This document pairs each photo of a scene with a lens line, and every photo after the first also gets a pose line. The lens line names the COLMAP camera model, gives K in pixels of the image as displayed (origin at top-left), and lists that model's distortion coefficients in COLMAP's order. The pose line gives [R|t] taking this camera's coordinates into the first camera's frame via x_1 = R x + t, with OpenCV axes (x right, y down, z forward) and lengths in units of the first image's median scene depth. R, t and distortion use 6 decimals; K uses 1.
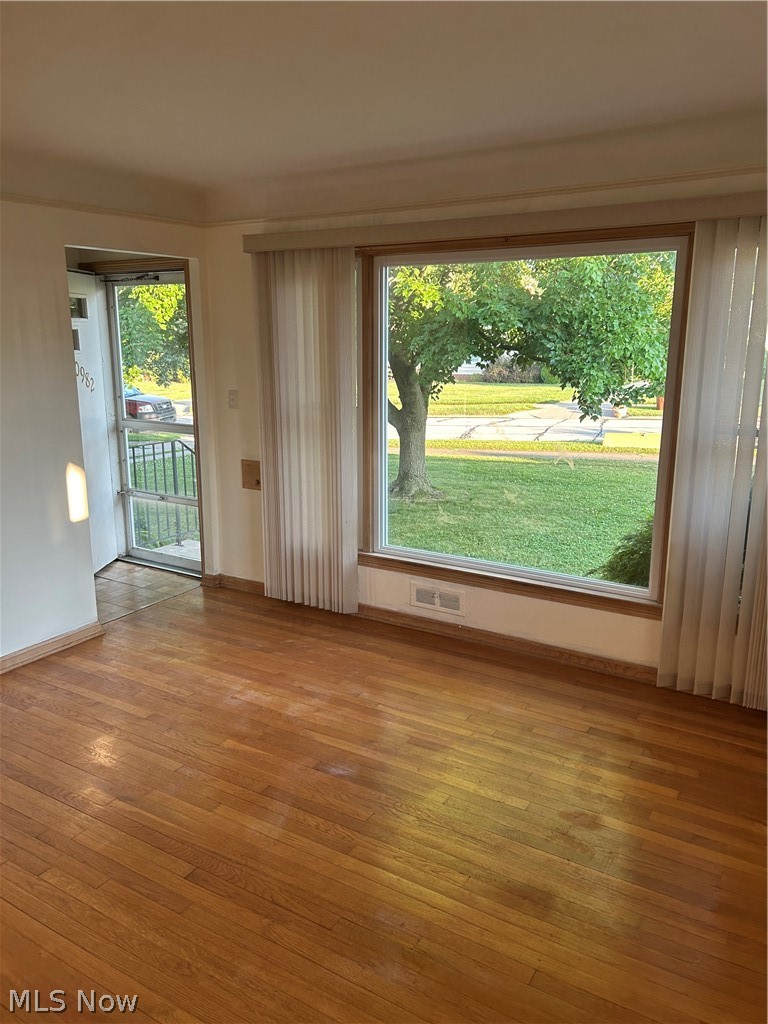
lens RADIAL K [[768.7, 0, 392.6], [0, 768.7, 509.1], [0, 0, 1]] dist [0.056804, -0.048697]
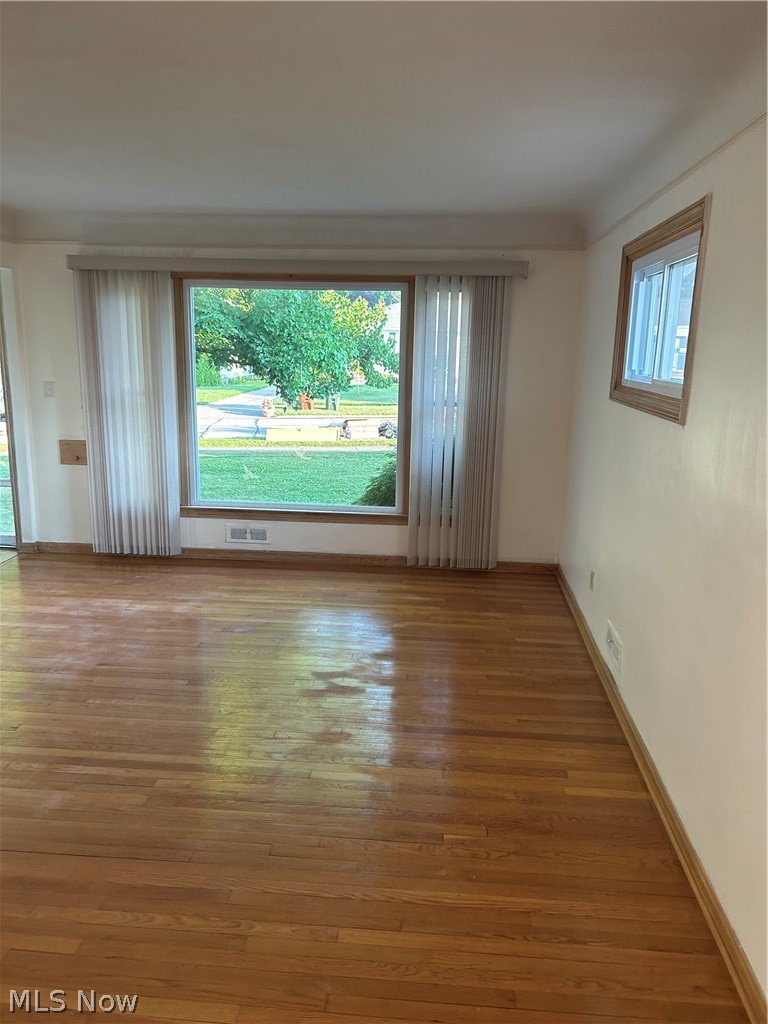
lens RADIAL K [[768.7, 0, 387.7], [0, 768.7, 515.2], [0, 0, 1]] dist [0.056804, -0.048697]
pose [[0.894916, -0.079770, 0.439046, -0.307212], [0.078701, 0.996684, 0.020670, 0.072631], [-0.439239, 0.016056, 0.898227, -0.323277]]
